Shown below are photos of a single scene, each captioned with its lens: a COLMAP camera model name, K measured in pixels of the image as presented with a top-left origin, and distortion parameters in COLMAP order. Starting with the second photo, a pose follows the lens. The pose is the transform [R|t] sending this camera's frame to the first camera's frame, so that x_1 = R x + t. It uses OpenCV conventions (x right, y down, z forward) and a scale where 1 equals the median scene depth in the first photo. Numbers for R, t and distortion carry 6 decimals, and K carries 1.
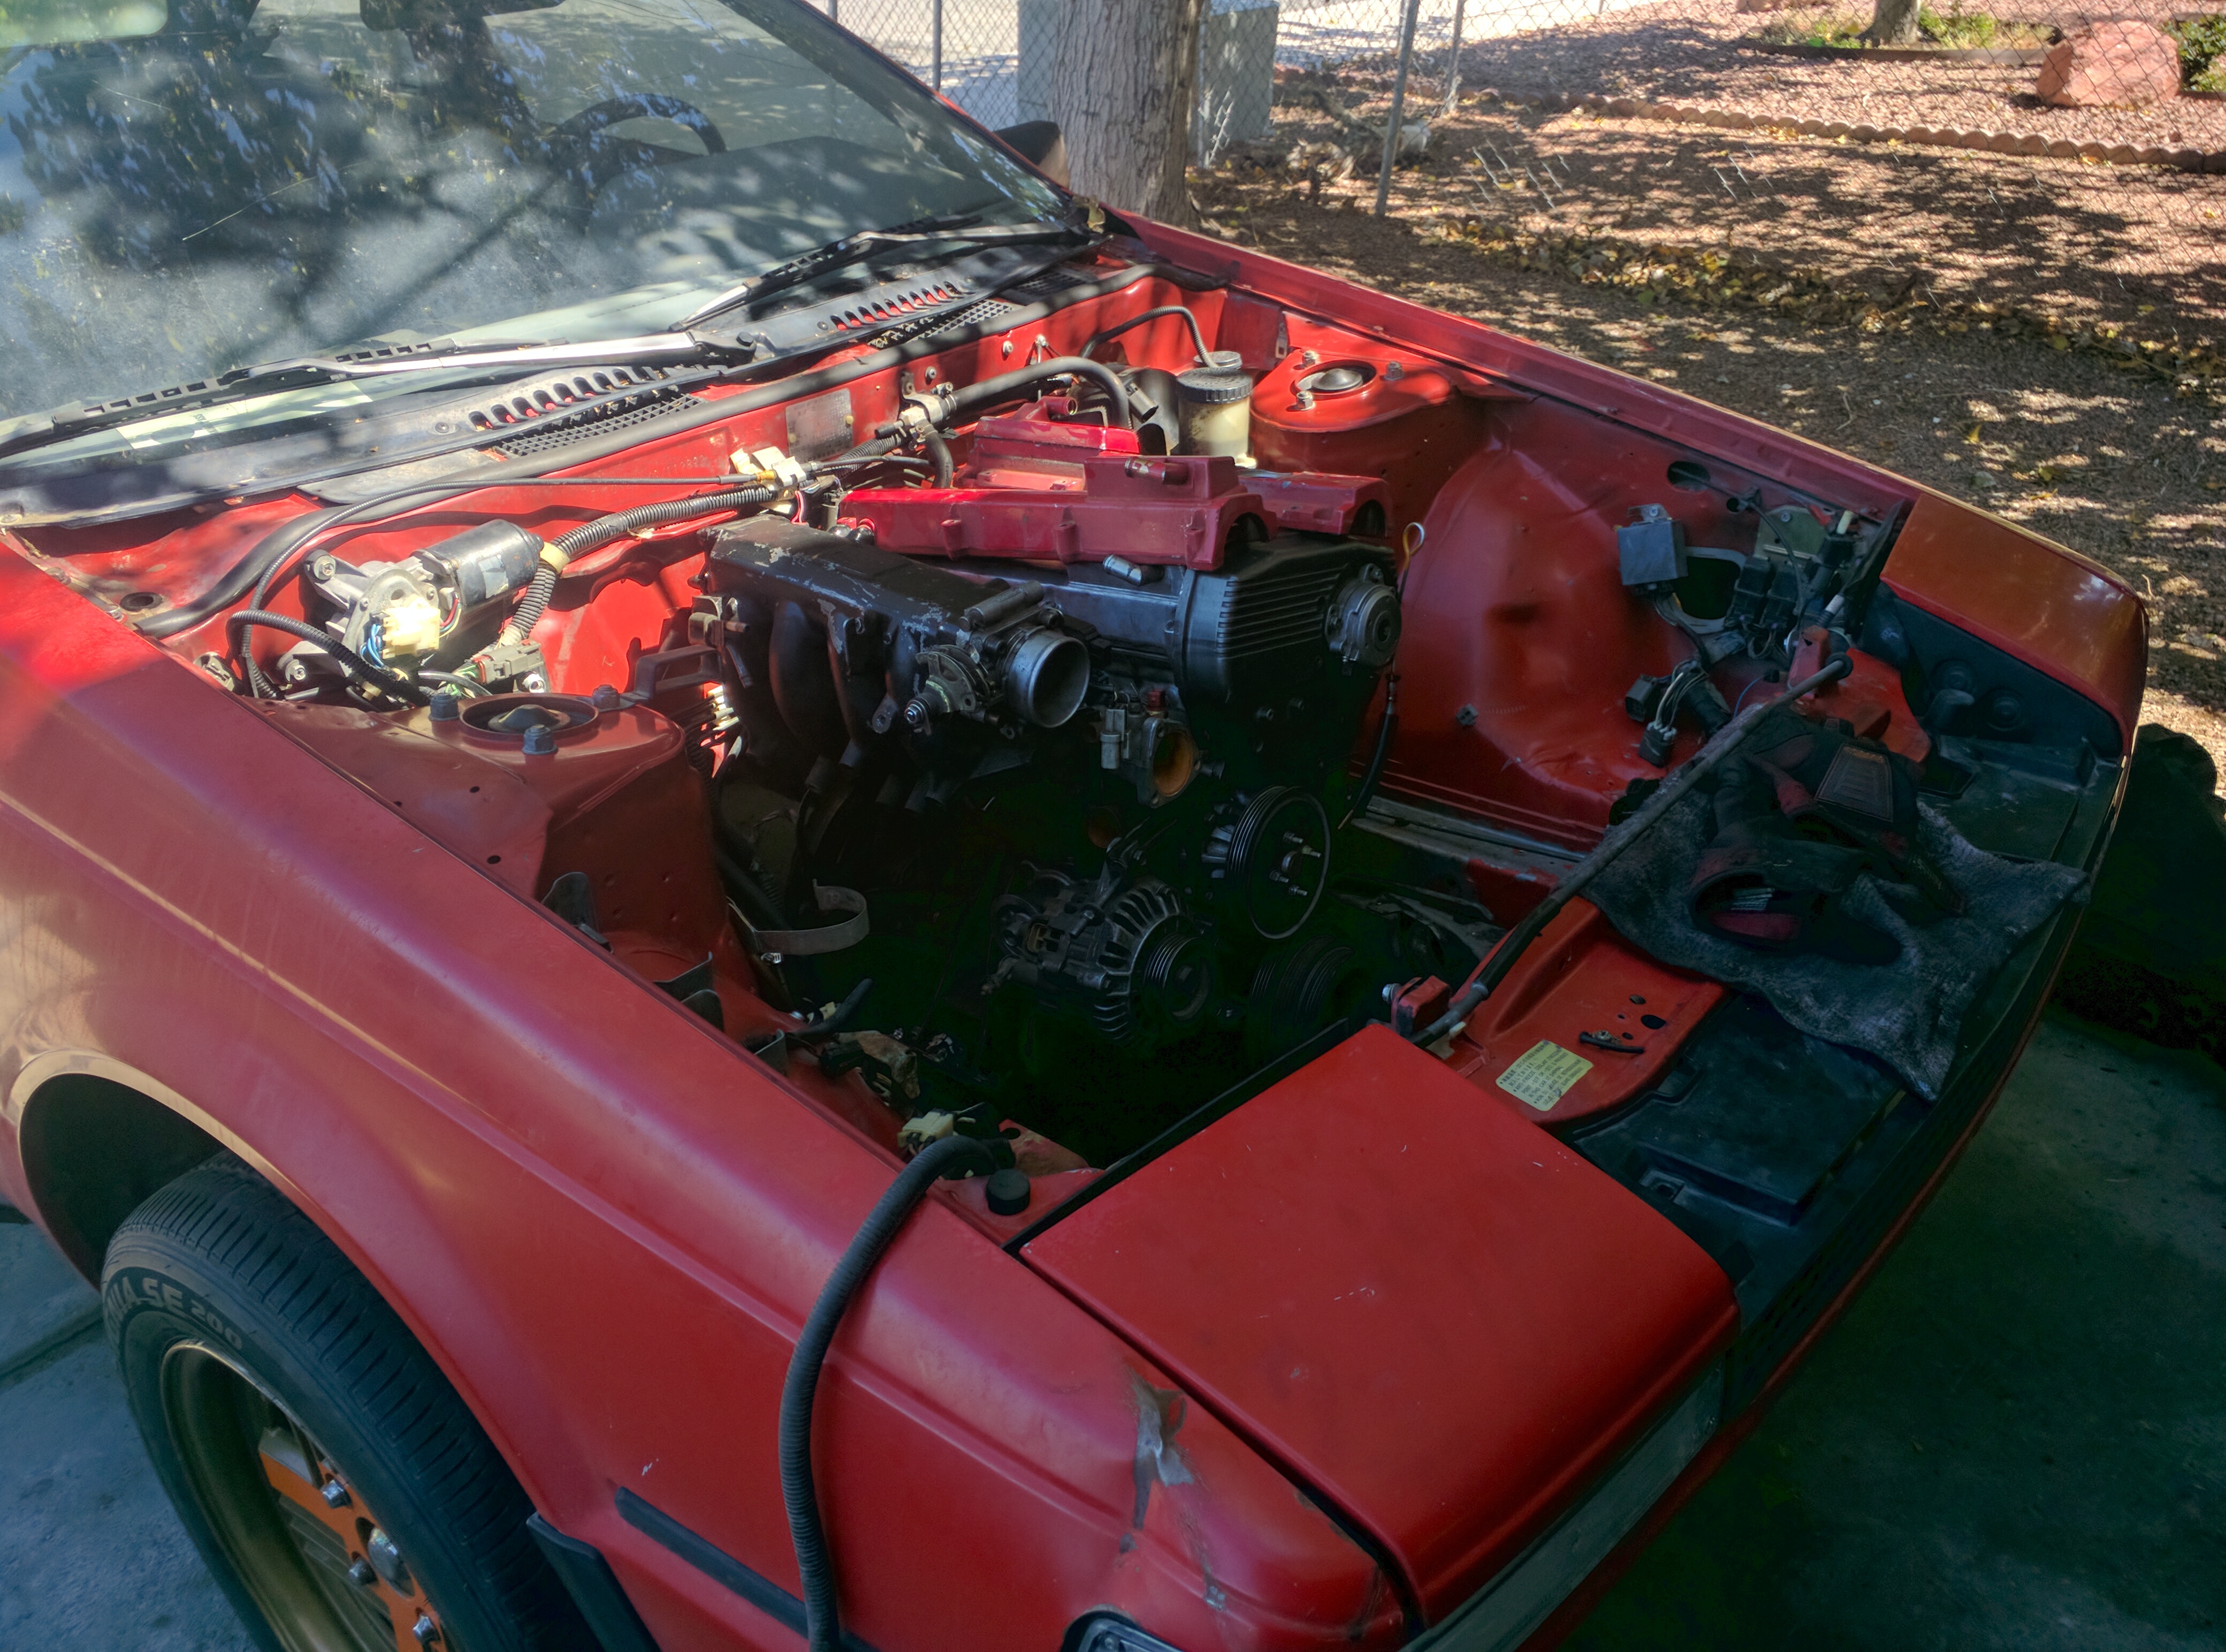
lens RADIAL K [[1814.9, 0, 1125.7], [0, 1814.9, 783.7], [0, 0, 1]] dist [0.028495, -0.029418]
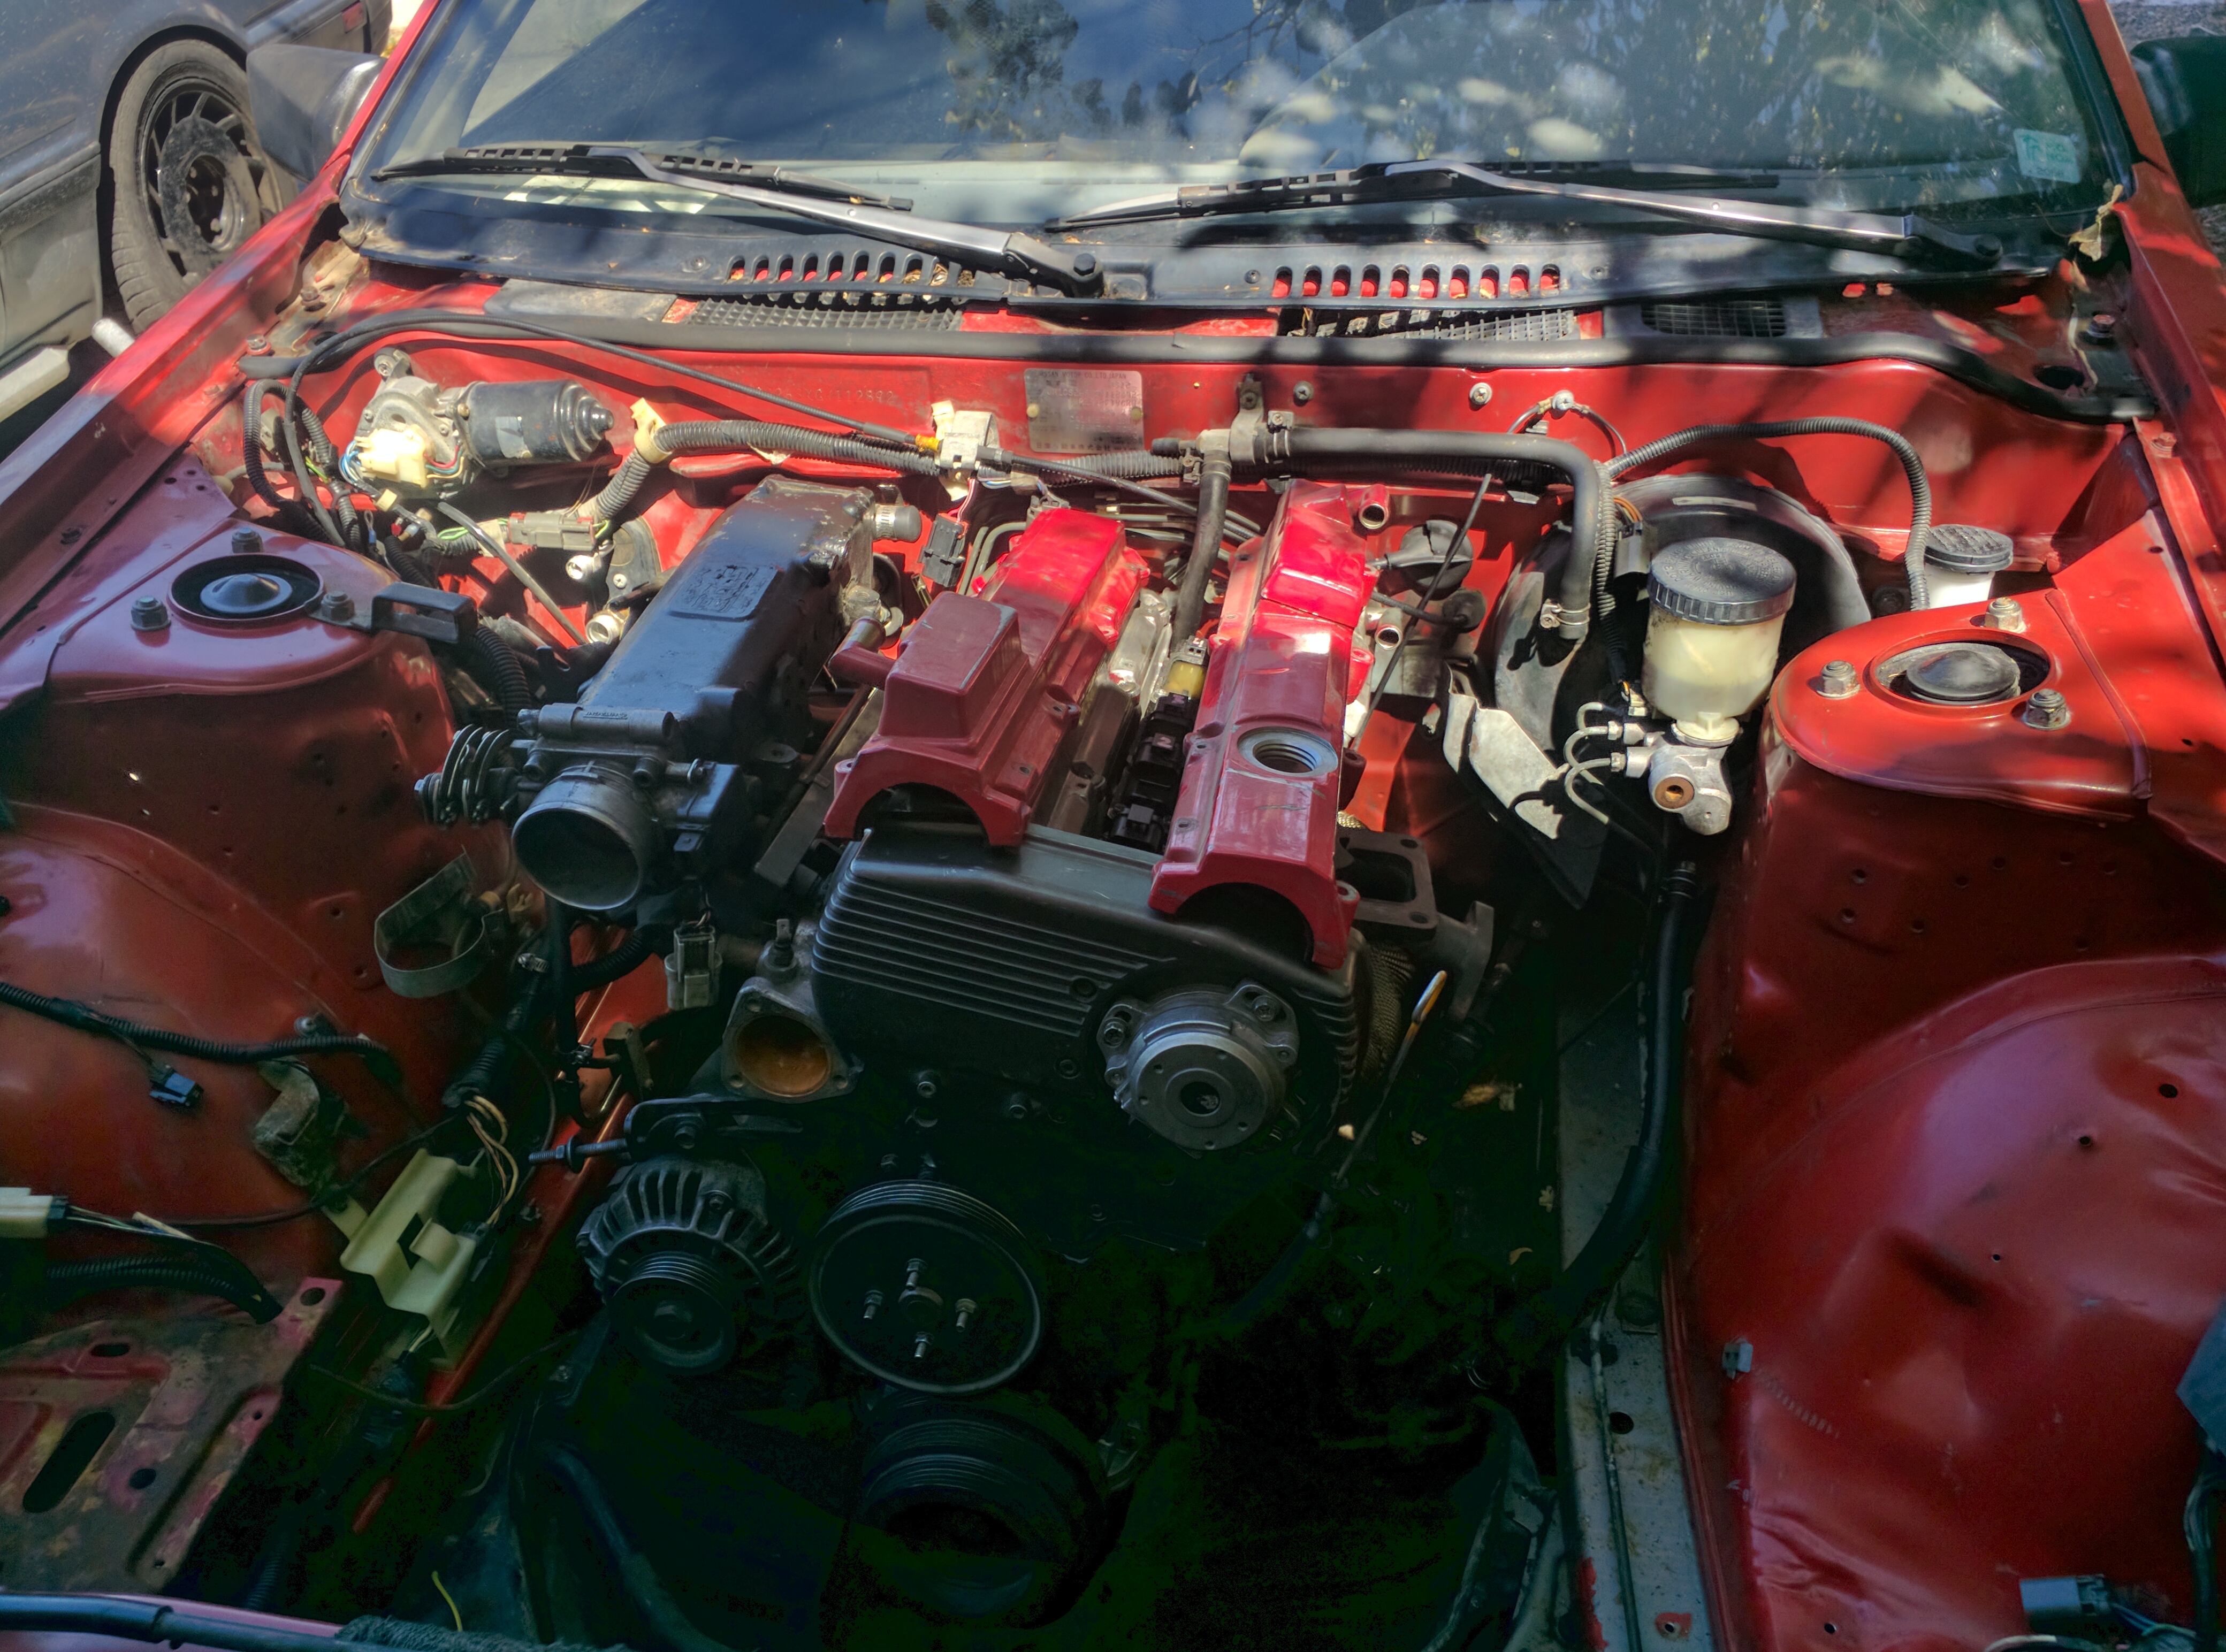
lens RADIAL K [[1814.9, 0, 1099.4], [0, 1814.9, 839.6], [0, 0, 1]] dist [0.028495, -0.029418]
pose [[0.467943, 0.511948, -0.720374, 0.430410], [-0.380377, 0.852432, 0.358711, -0.300598], [0.797711, 0.106157, 0.593623, 0.567782]]
